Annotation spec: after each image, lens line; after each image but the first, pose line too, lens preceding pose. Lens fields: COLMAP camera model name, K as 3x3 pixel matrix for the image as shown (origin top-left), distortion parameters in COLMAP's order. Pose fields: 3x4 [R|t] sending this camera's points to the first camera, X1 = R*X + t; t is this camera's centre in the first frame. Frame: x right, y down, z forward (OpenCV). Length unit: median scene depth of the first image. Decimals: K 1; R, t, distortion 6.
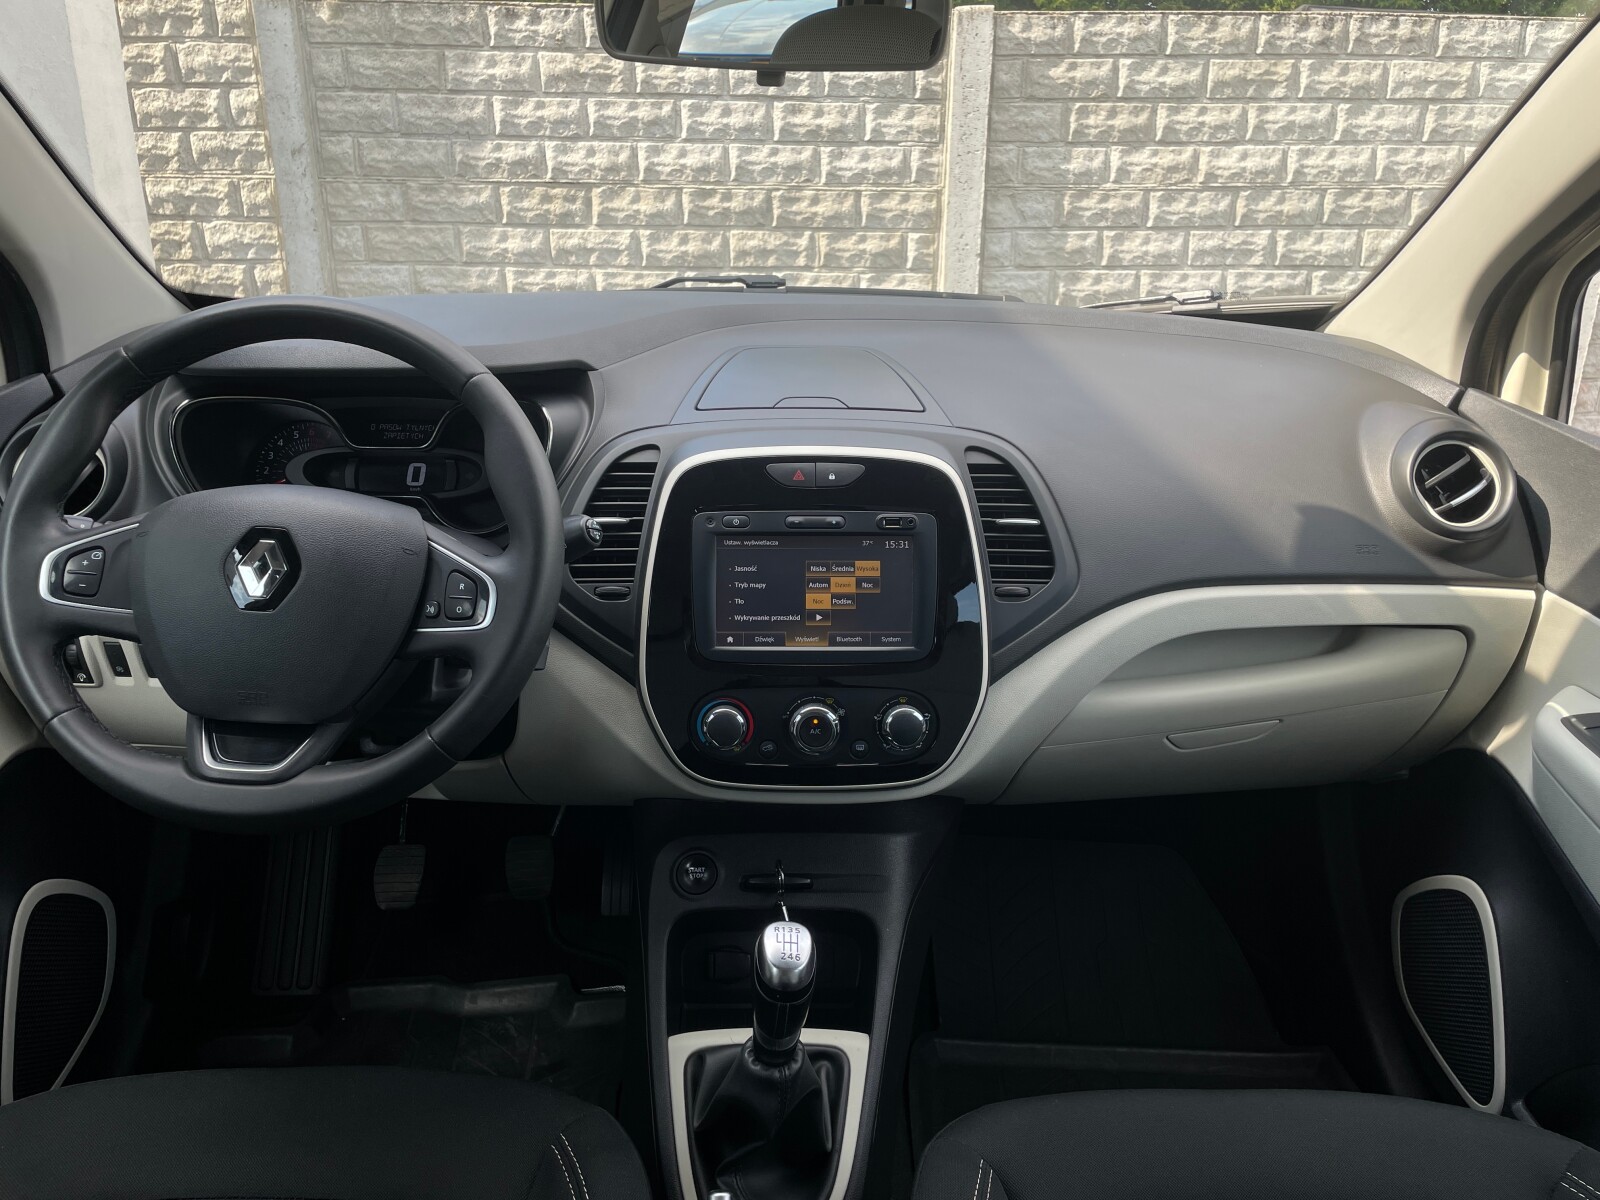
lens RADIAL K [[1218.9, 0, 796.6], [0, 1218.9, 577.9], [0, 0, 1]] dist [0.077182, -0.111517]
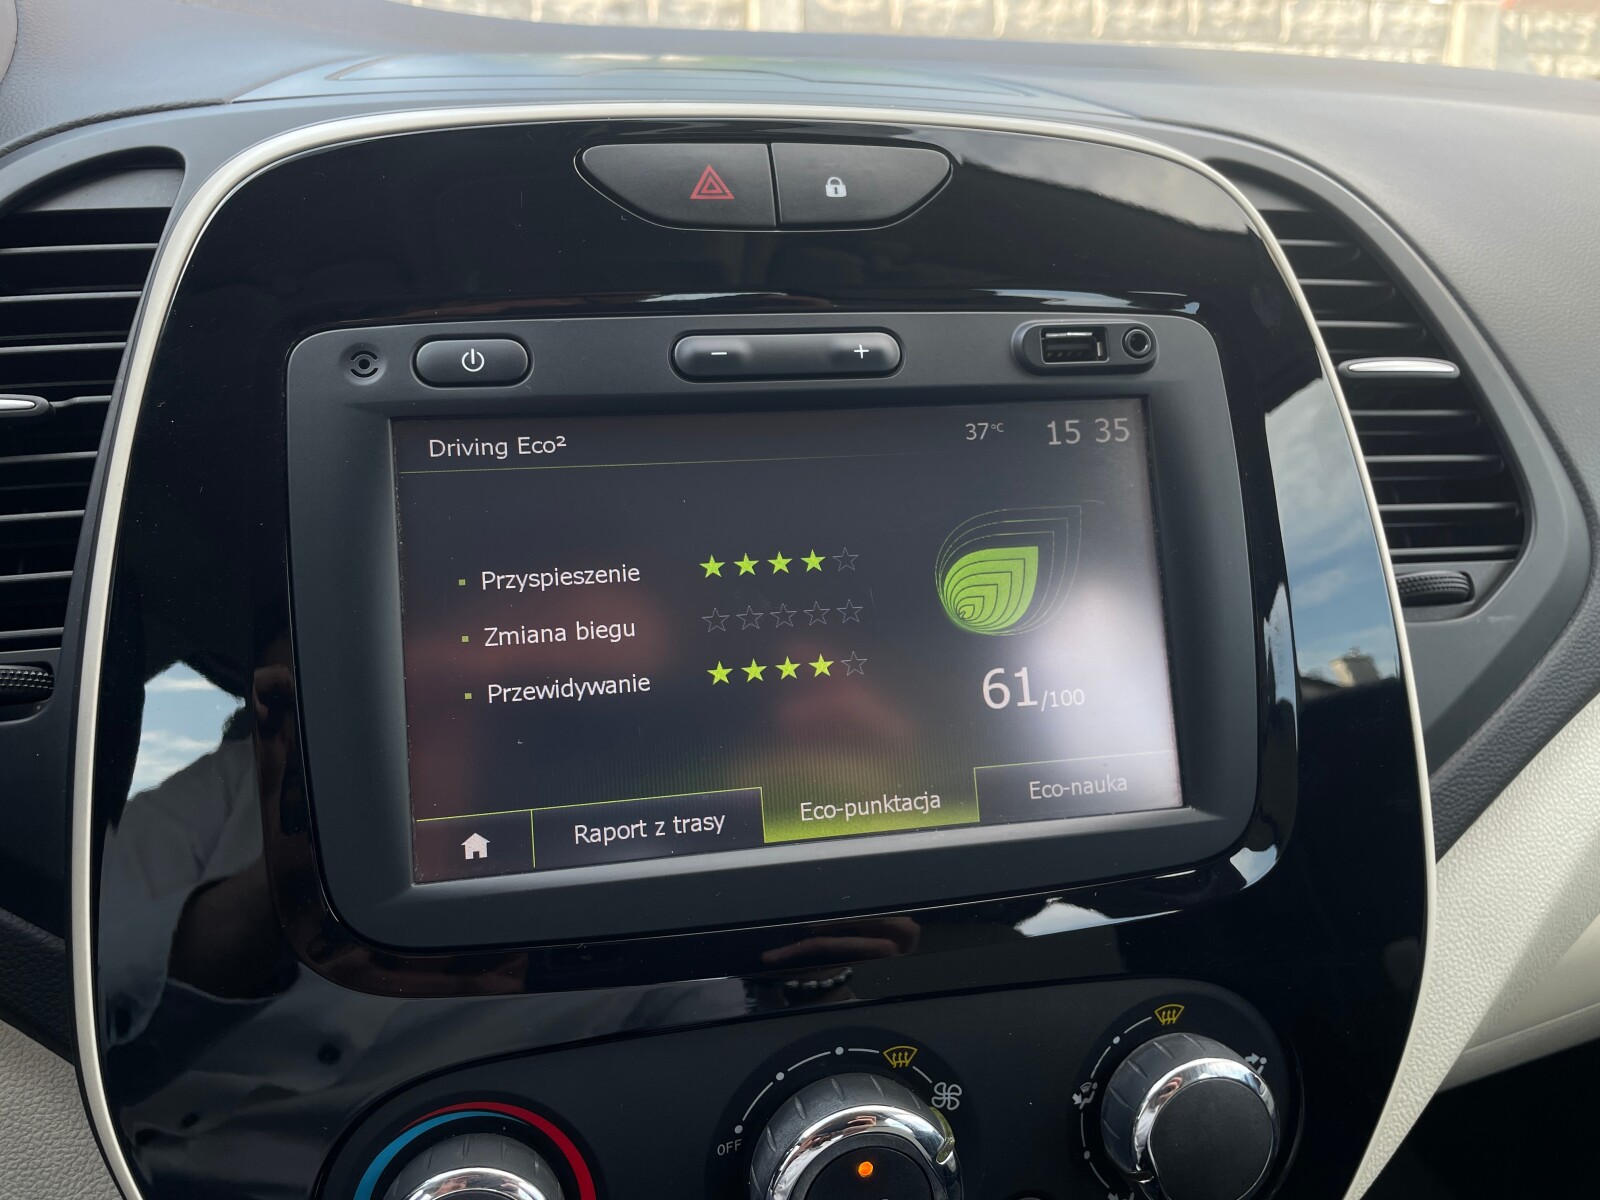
lens RADIAL K [[1218.9, 0, 796.1], [0, 1218.9, 590.2], [0, 0, 1]] dist [0.077182, -0.111517]
pose [[0.983784, -0.064905, 0.167202, -0.007773], [0.076176, 0.995172, -0.061893, 0.005114], [-0.162378, 0.073626, 0.983978, 0.194455]]
